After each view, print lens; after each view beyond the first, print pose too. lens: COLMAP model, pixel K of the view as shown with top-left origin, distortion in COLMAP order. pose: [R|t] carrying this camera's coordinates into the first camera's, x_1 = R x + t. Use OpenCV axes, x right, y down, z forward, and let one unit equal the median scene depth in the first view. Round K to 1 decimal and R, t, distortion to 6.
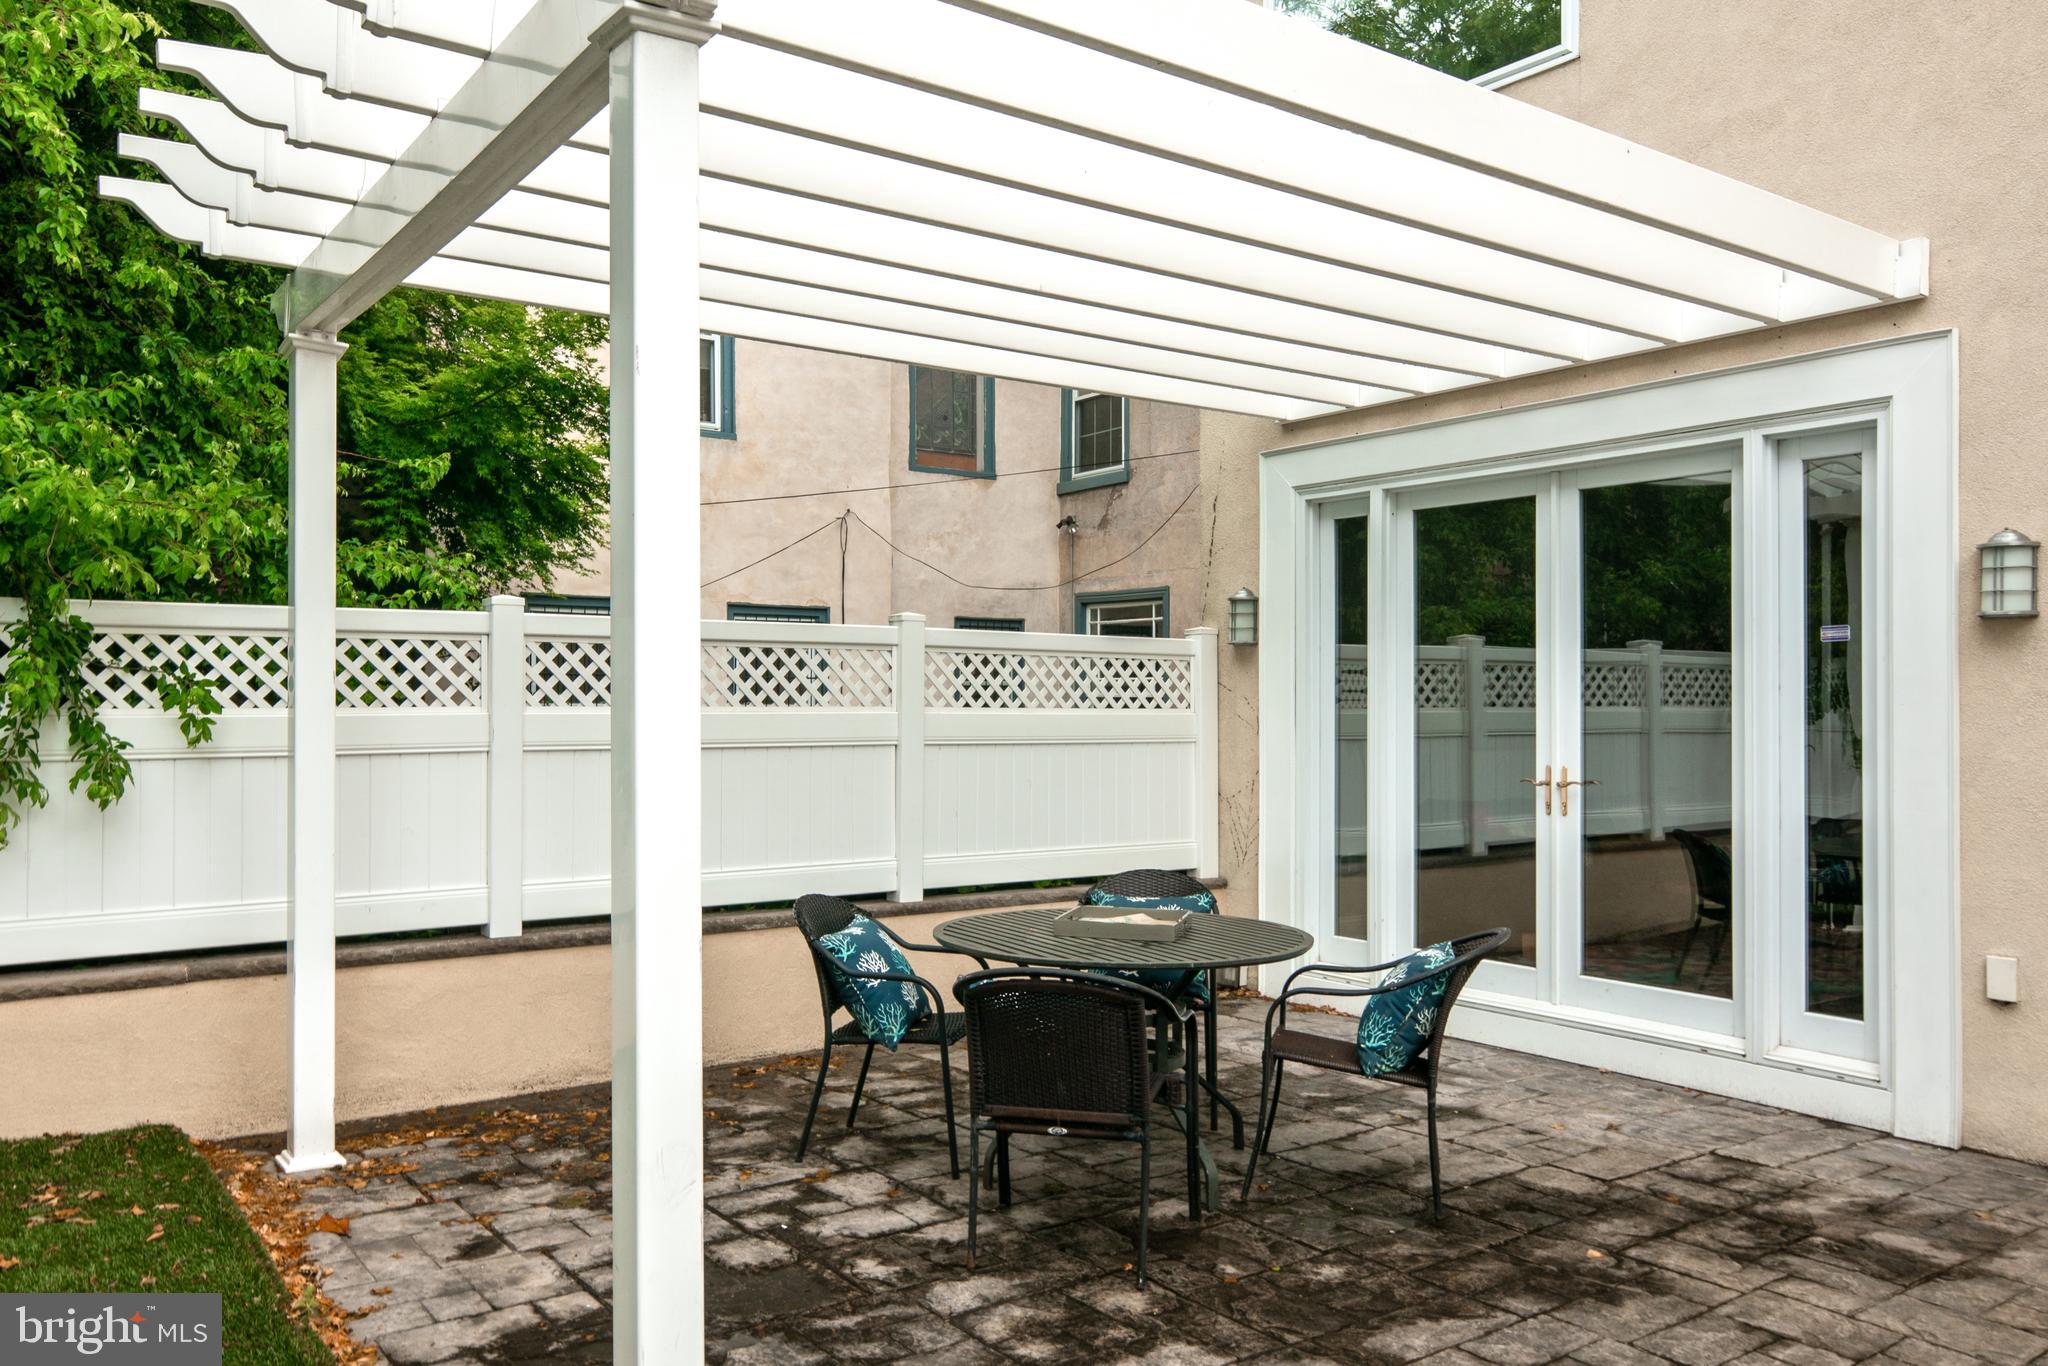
lens RADIAL K [[1577.1, 0, 1010.2], [0, 1577.1, 689.8], [0, 0, 1]] dist [0.001694, -0.001827]
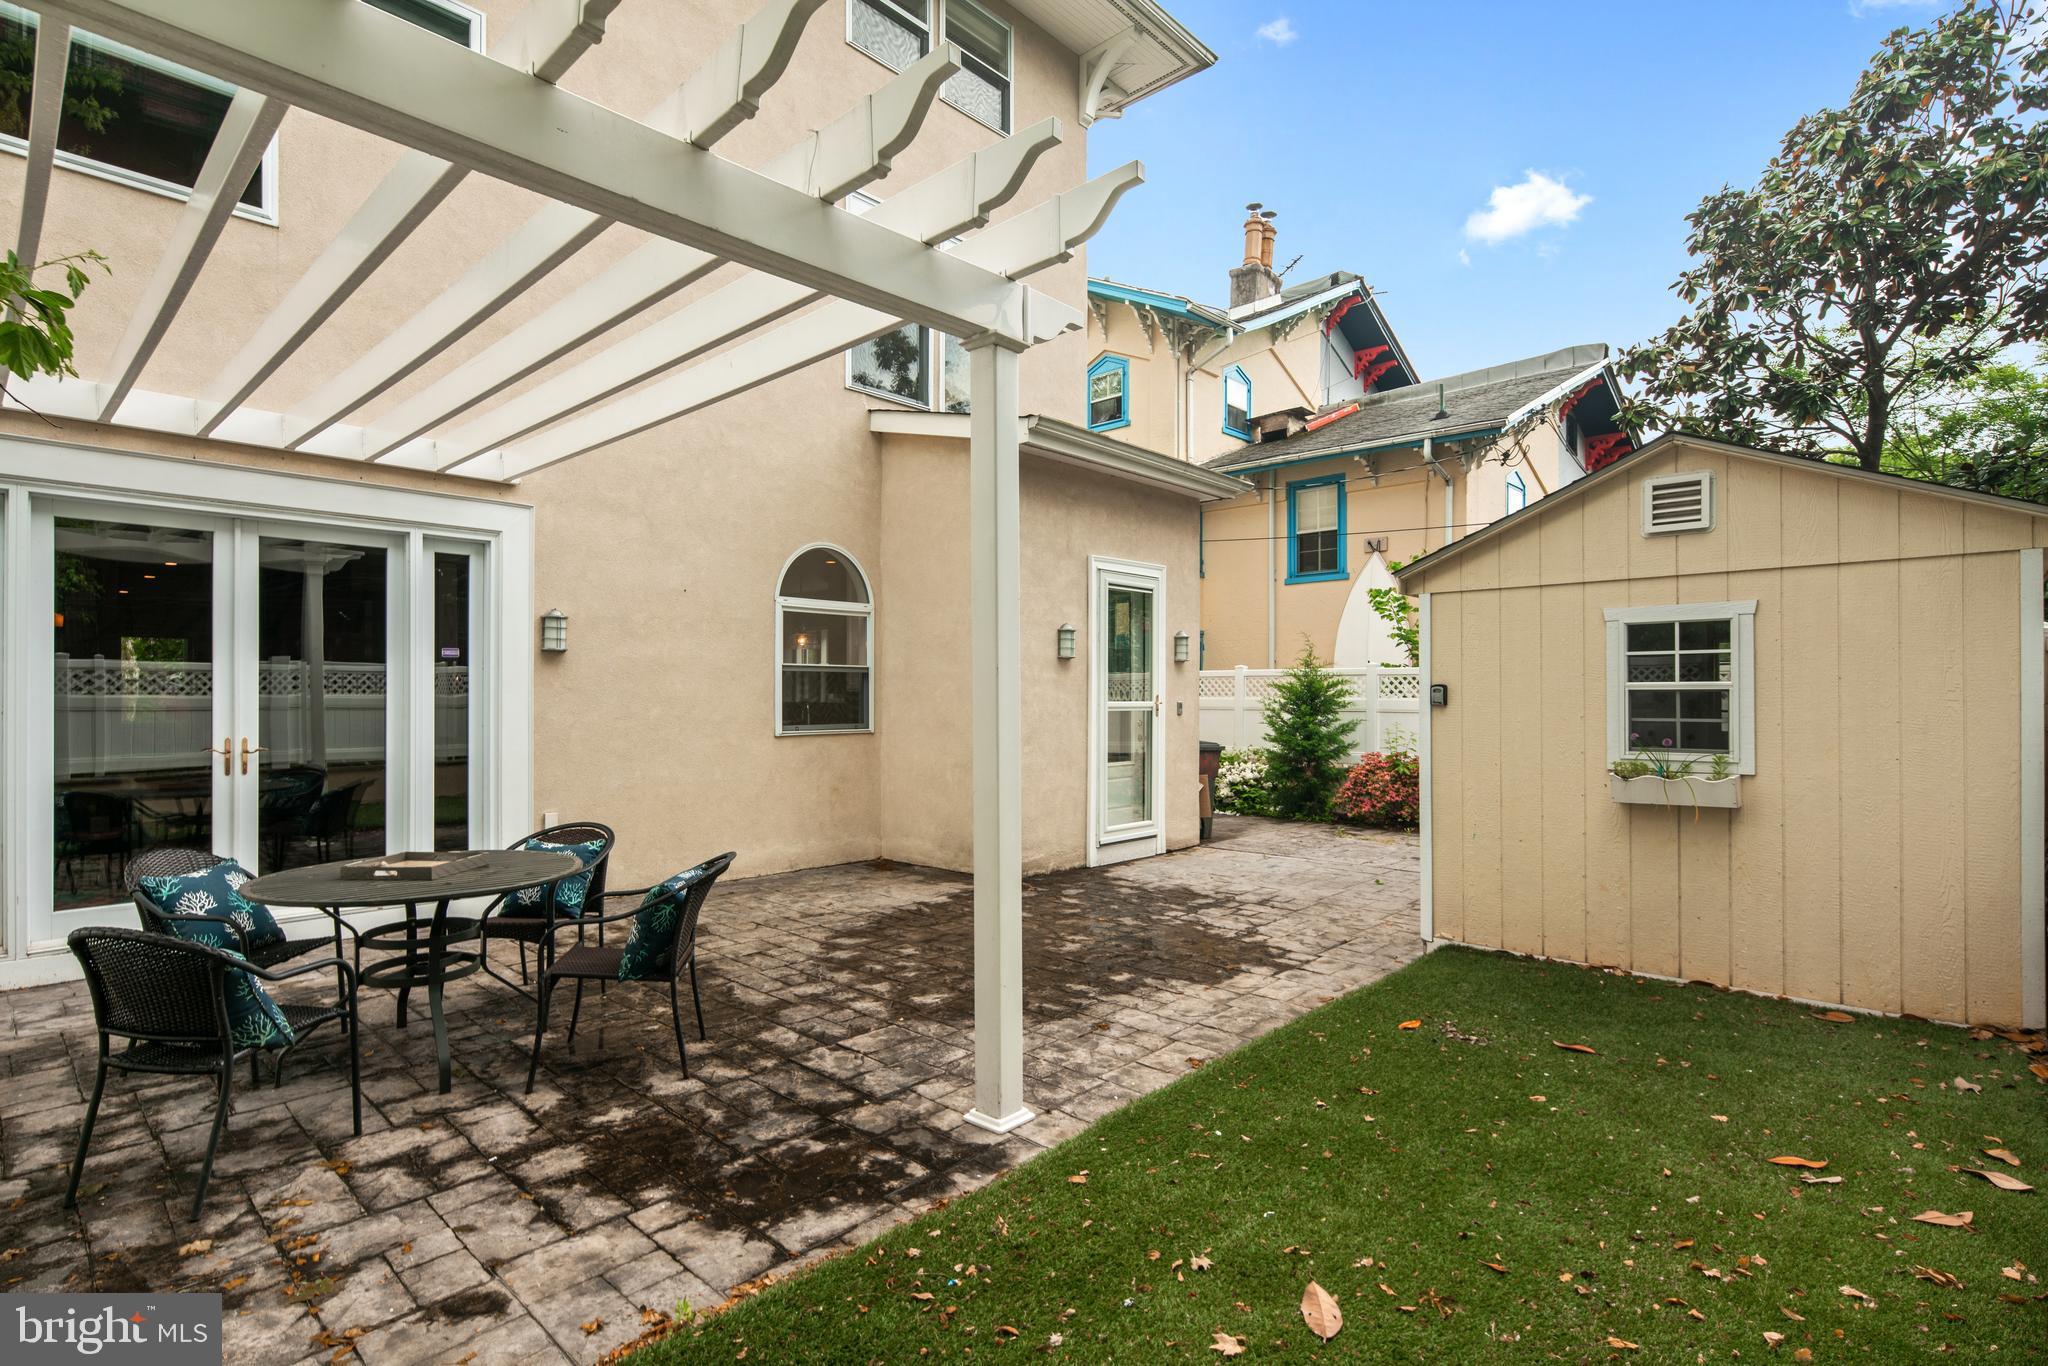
lens RADIAL K [[1004.9, 0, 1001.7], [0, 1004.9, 686.0], [0, 0, 1]] dist [-0.001627, -0.001428]
pose [[-0.210502, 0.006825, 0.977570, -0.910694], [-0.007845, 0.999932, -0.008671, 0.008559], [-0.977562, -0.009494, -0.210434, 0.795276]]
